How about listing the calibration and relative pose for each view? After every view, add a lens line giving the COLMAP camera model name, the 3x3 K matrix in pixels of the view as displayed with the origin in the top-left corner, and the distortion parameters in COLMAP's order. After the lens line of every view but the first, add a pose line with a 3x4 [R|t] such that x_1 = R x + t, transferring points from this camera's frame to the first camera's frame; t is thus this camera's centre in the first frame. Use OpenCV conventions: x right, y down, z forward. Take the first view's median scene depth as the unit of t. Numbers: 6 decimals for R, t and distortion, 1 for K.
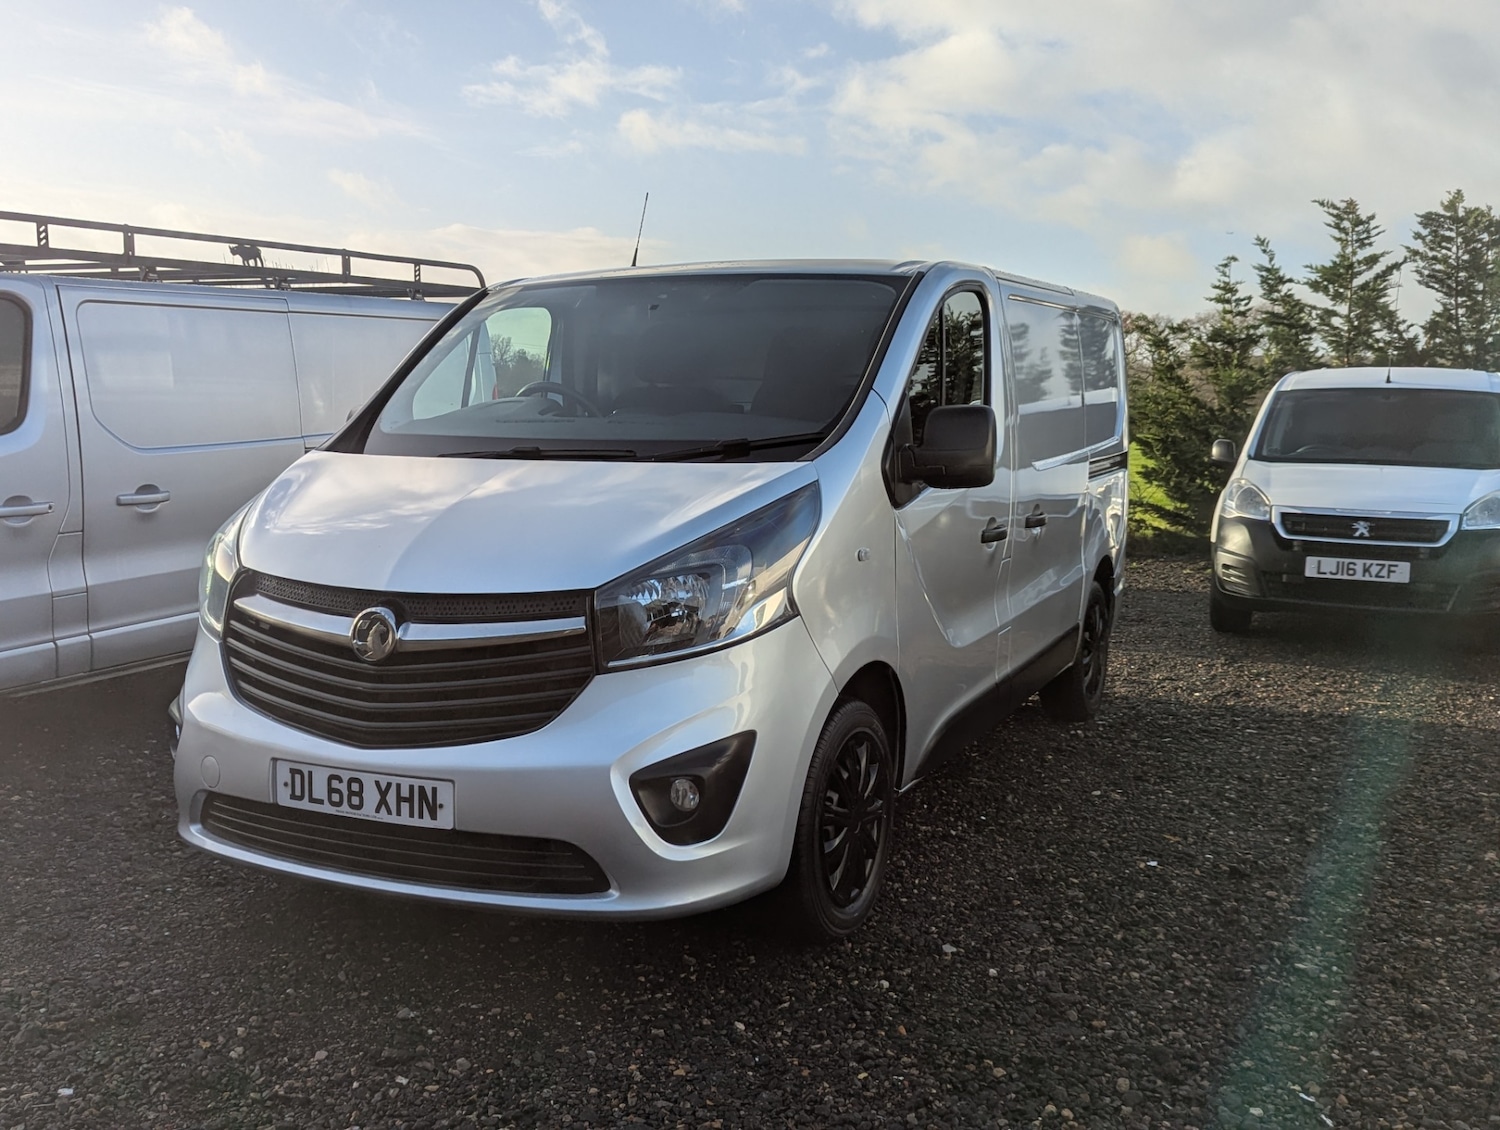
lens RADIAL K [[1503.6, 0, 710.5], [0, 1503.6, 557.8], [0, 0, 1]] dist [0.042942, -0.029801]
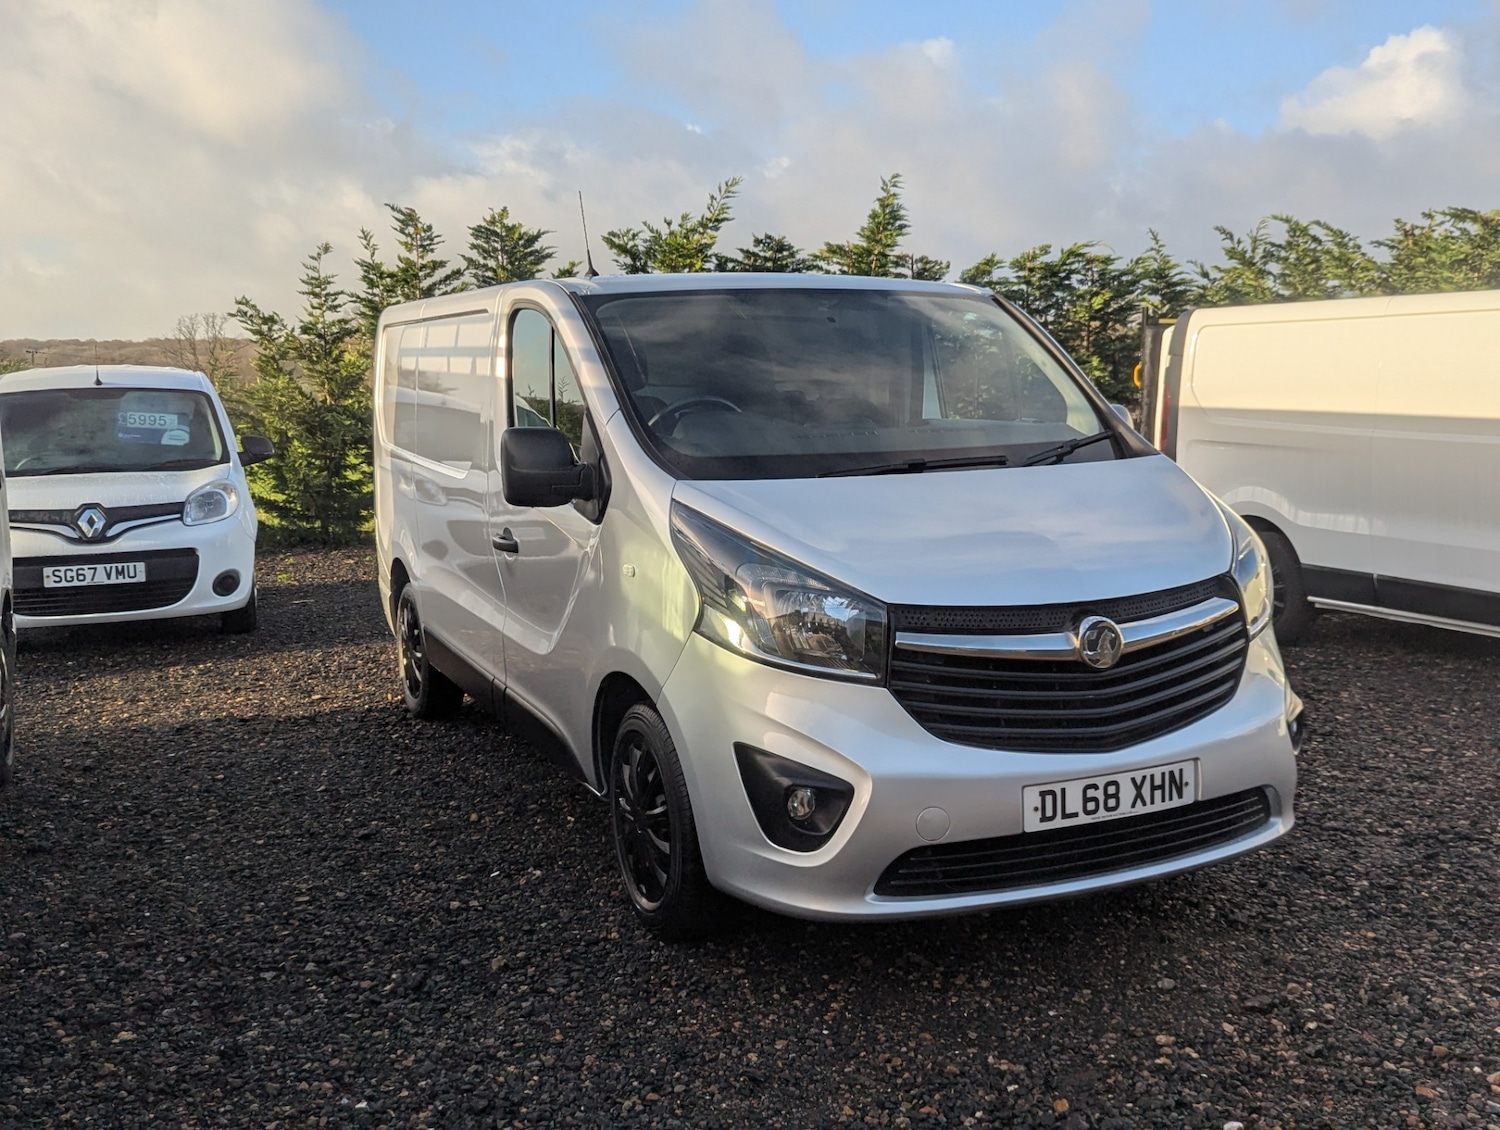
lens RADIAL K [[1473.8, 0, 756.1], [0, 1473.8, 557.5], [0, 0, 1]] dist [0.047779, -0.029307]
pose [[0.633324, -0.110704, 0.765928, -1.078710], [0.101470, 0.993050, 0.059629, -0.087484], [-0.767205, 0.039954, 0.640156, 0.490294]]
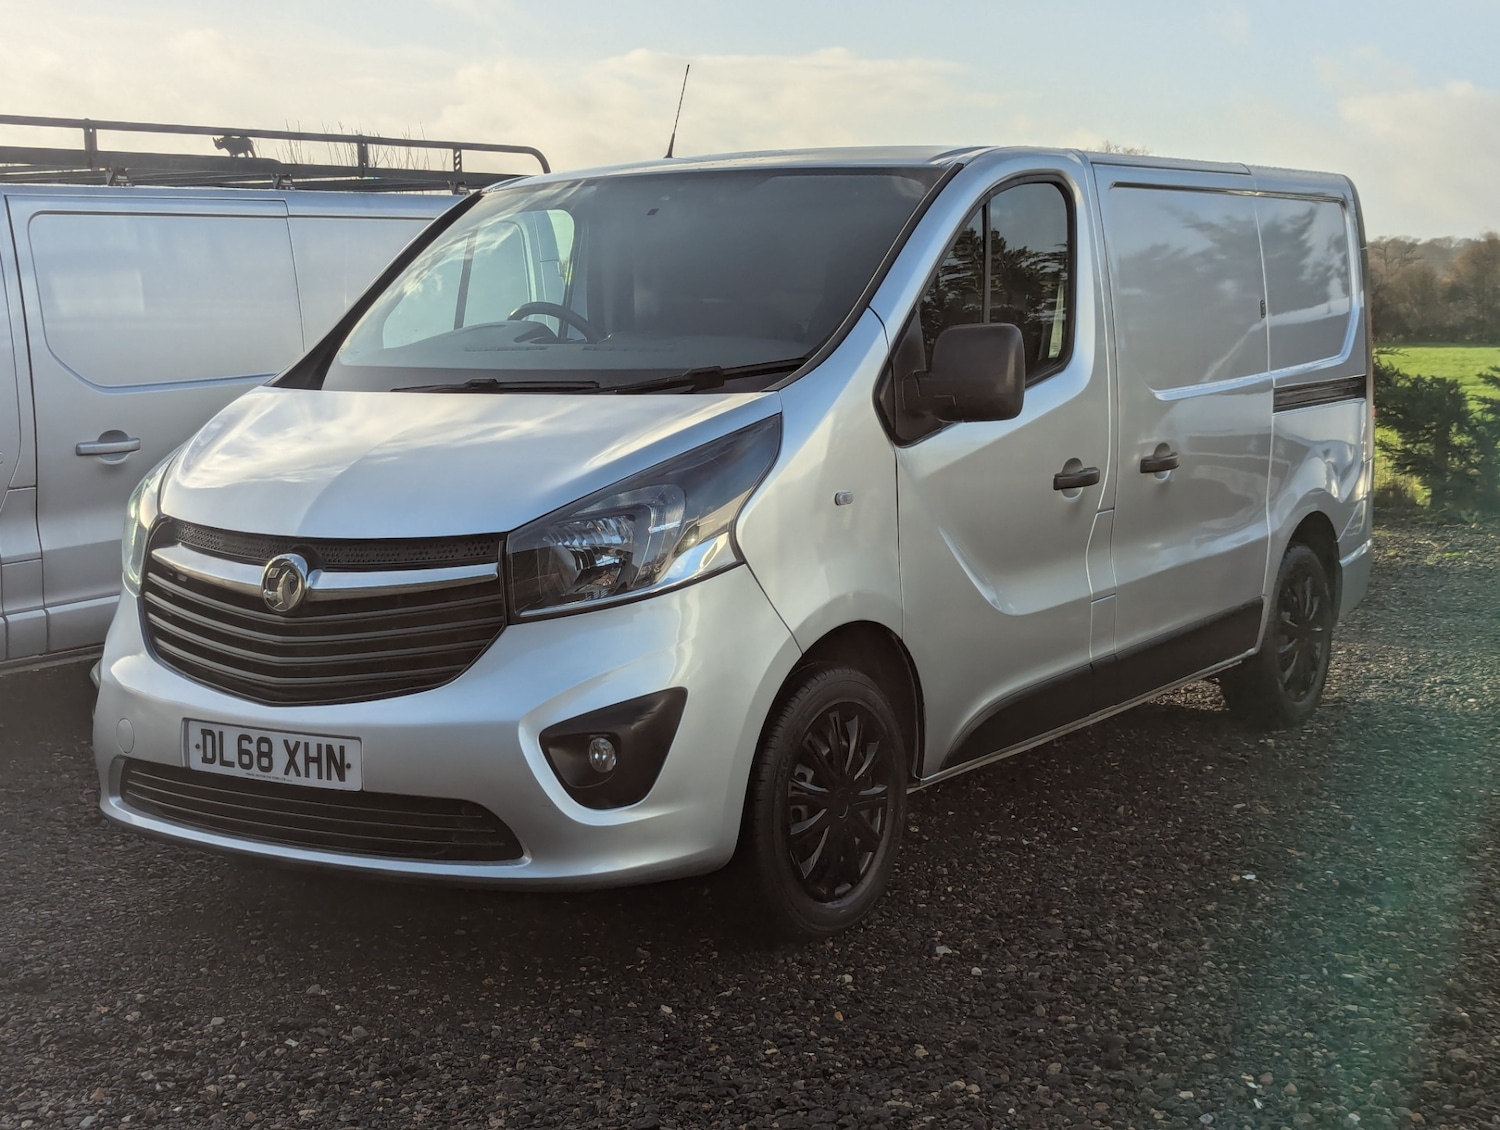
lens RADIAL K [[2259.1, 0, 727.1], [0, 2259.1, 567.4], [0, 0, 1]] dist [0.148087, -0.535586]
pose [[0.990315, -0.001337, -0.138834, 0.224240], [0.002555, 0.999960, 0.008589, 0.027819], [0.138817, -0.008860, 0.990278, -0.321015]]
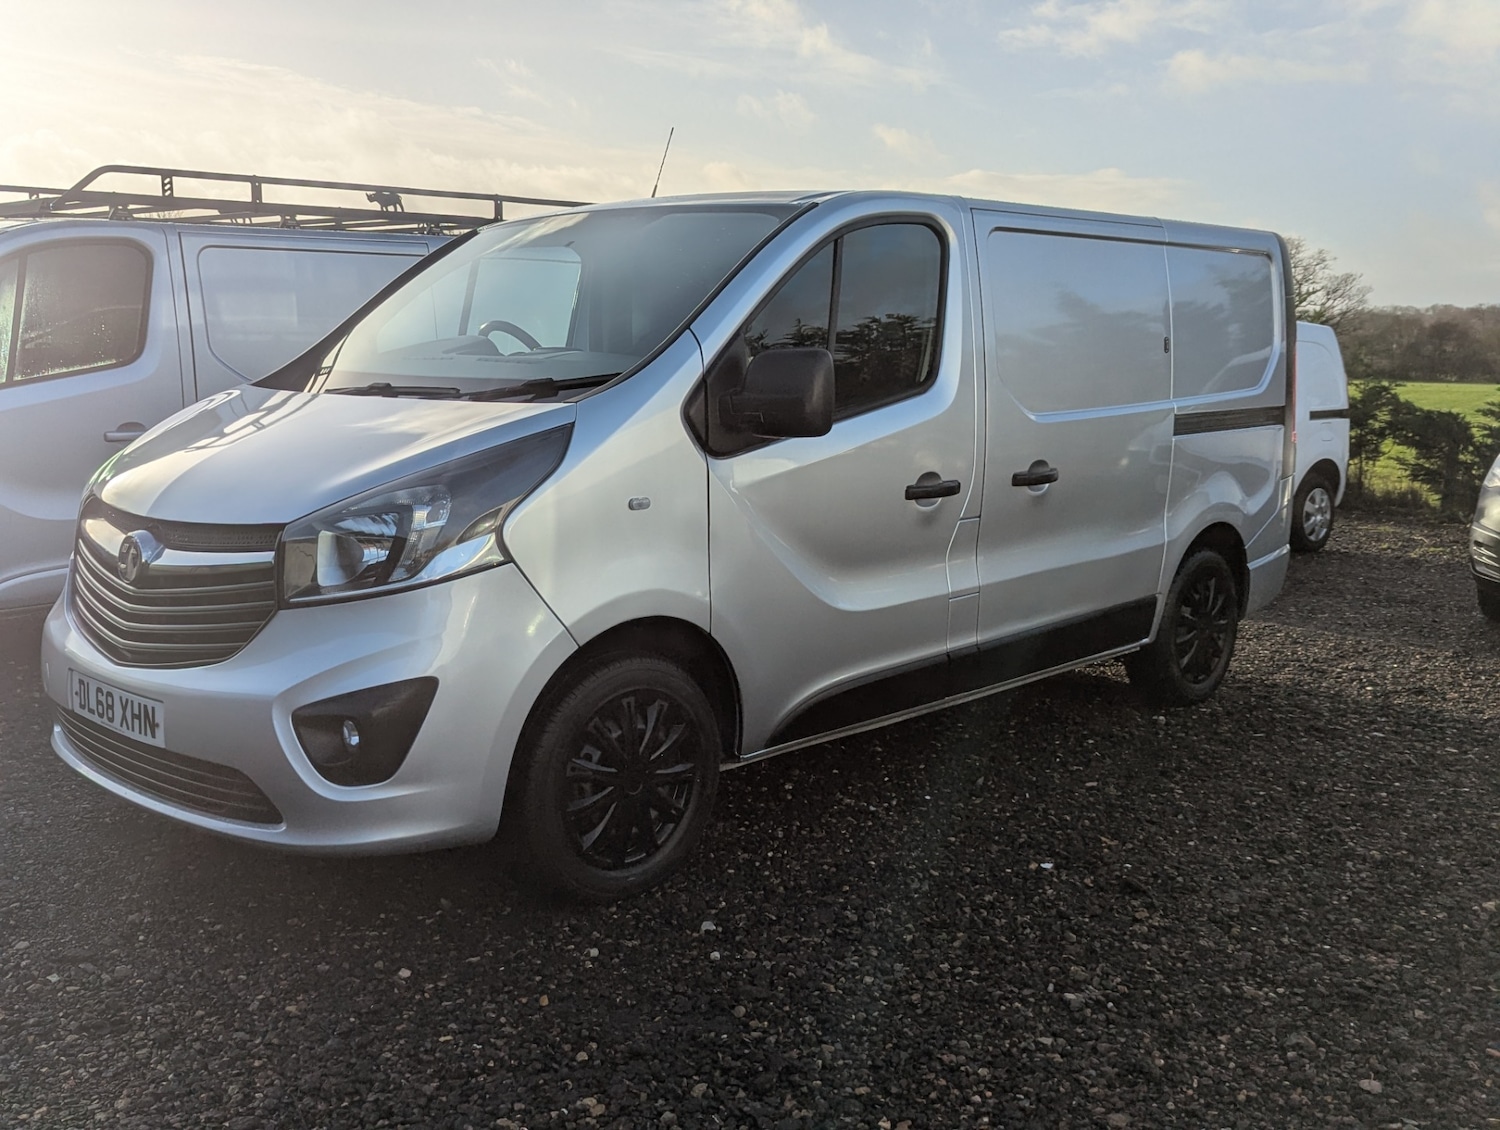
lens RADIAL K [[1502.8, 0, 724.1], [0, 1502.8, 542.7], [0, 0, 1]] dist [0.041829, -0.032041]
pose [[0.948757, 0.050203, -0.311995, 0.464220], [-0.042299, 0.998591, 0.032056, -0.010193], [0.313164, -0.017216, 0.949543, 0.120895]]
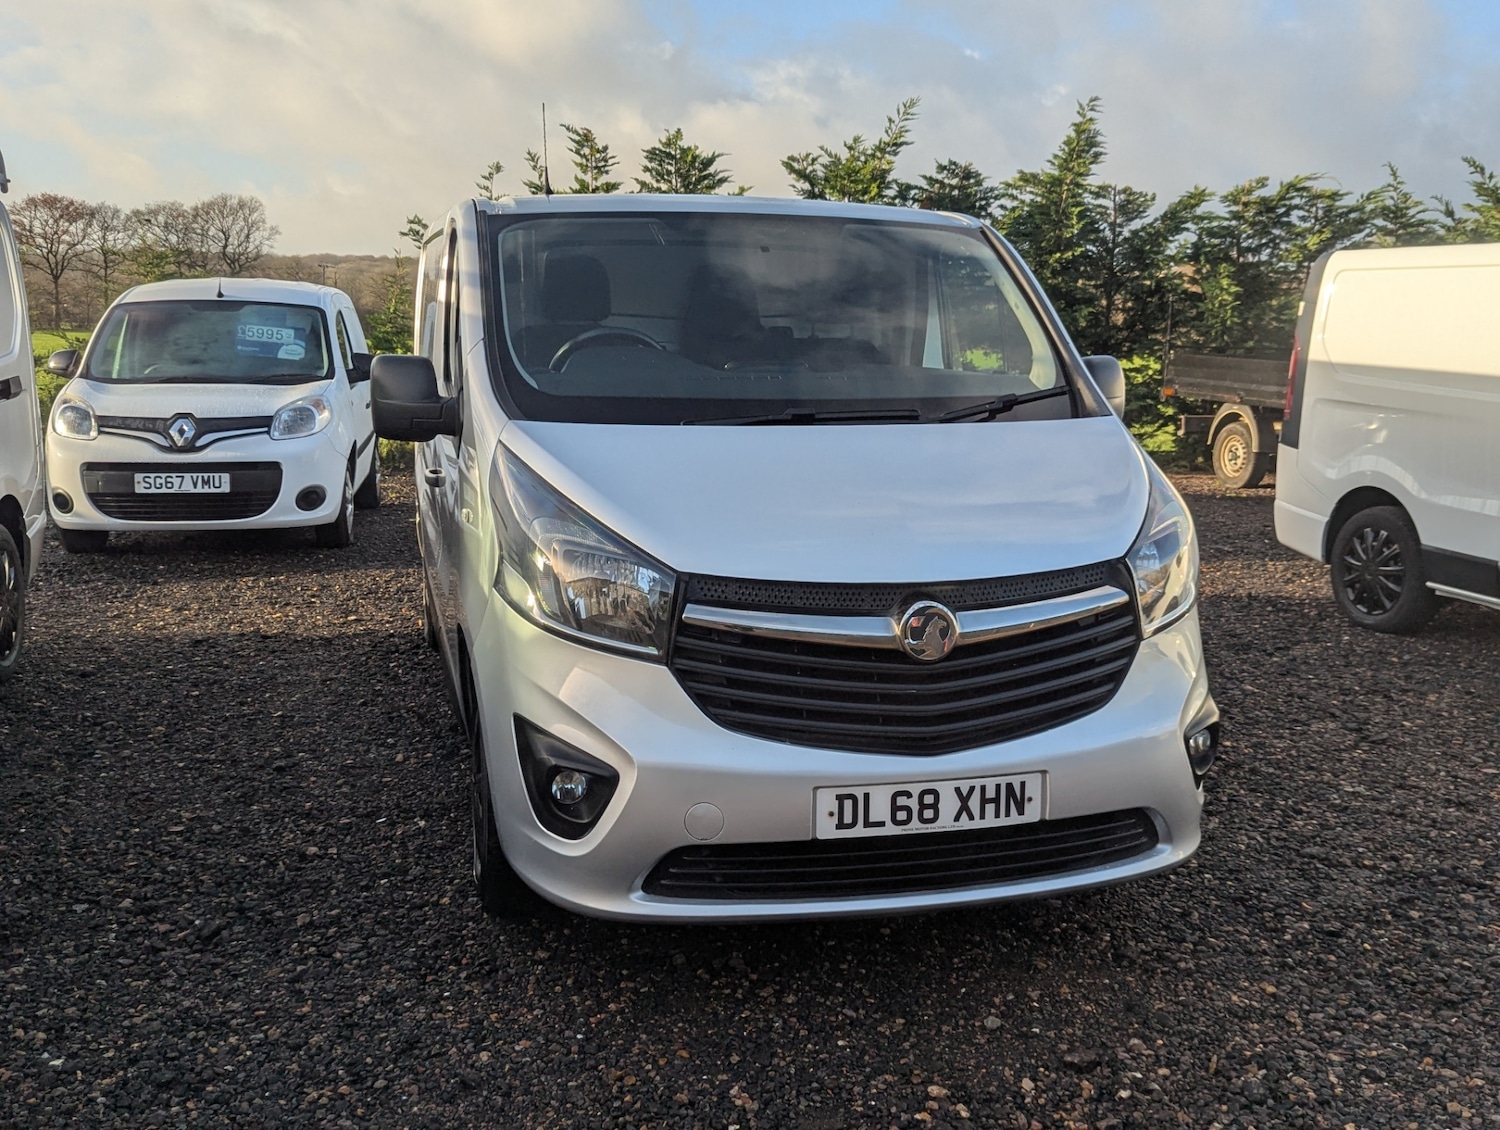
lens RADIAL K [[1473.1, 0, 754.8], [0, 1473.1, 567.8], [0, 0, 1]] dist [0.062488, -0.070227]
pose [[0.760046, -0.106011, 0.641164, -0.813321], [0.055771, 0.993605, 0.098173, -0.075220], [-0.647471, -0.038858, 0.761099, 0.366643]]
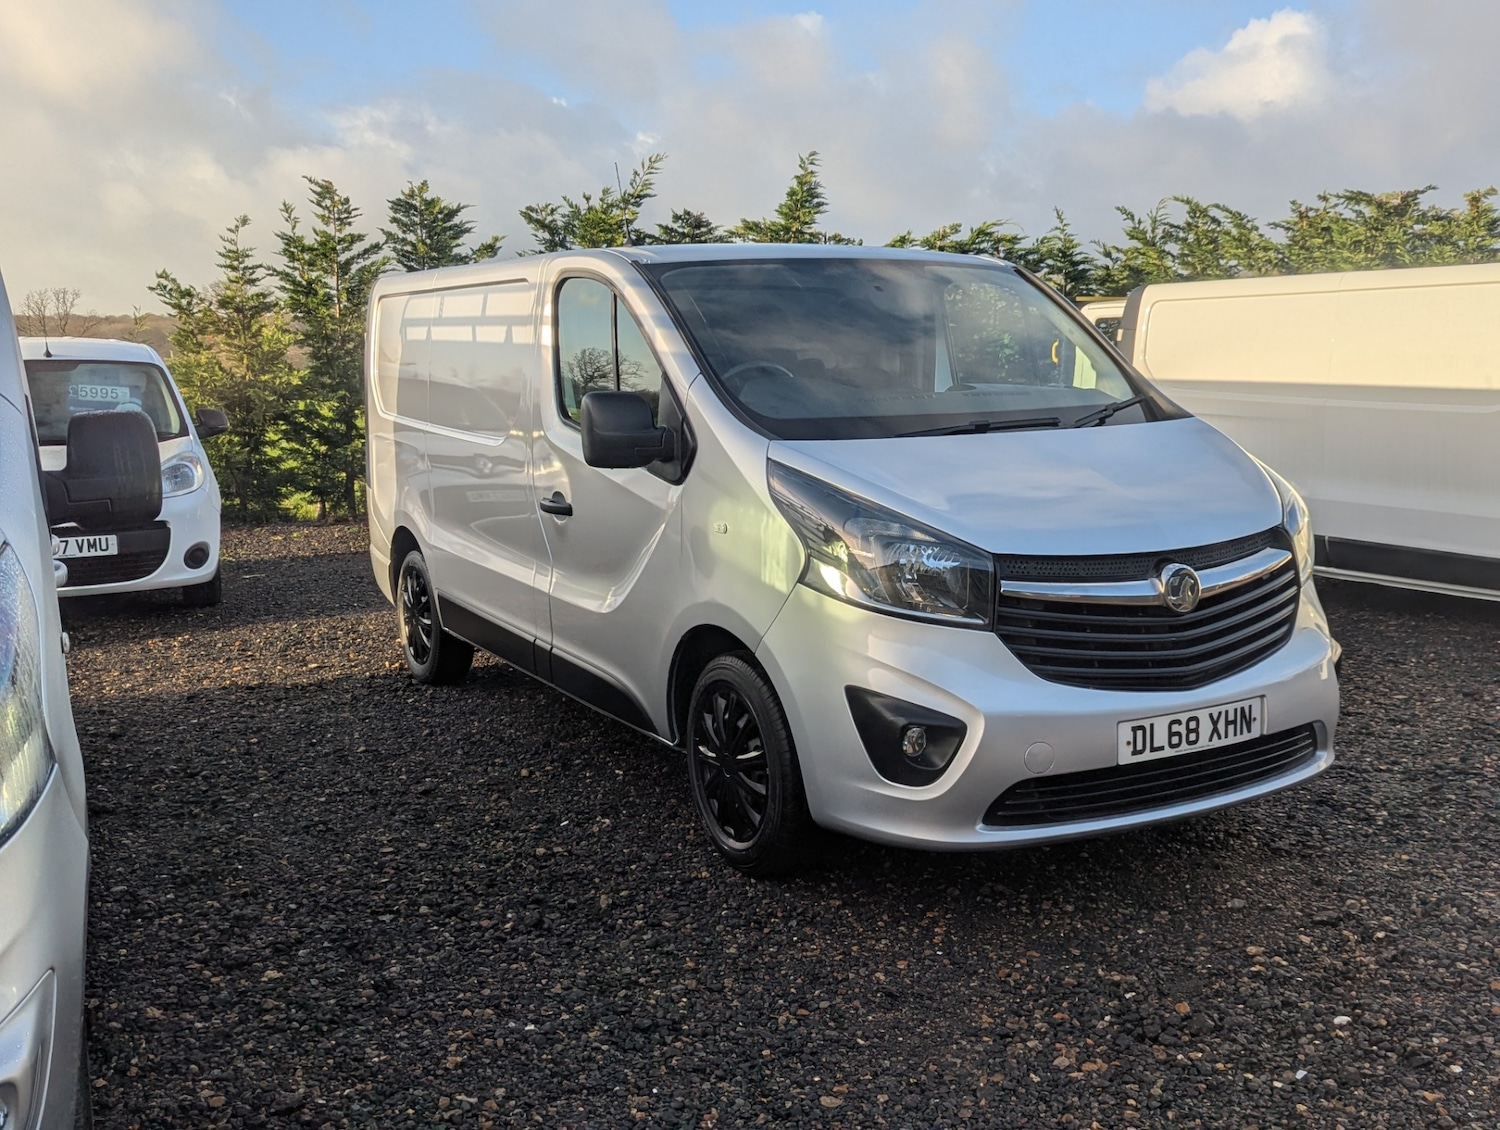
lens RADIAL K [[1470.8, 0, 731.2], [0, 1470.8, 572.5], [0, 0, 1]] dist [0.050505, -0.029783]
pose [[0.575276, -0.134316, 0.806856, -1.218483], [0.104250, 0.990421, 0.090545, -0.089861], [-0.811289, 0.032027, 0.583768, 0.588194]]
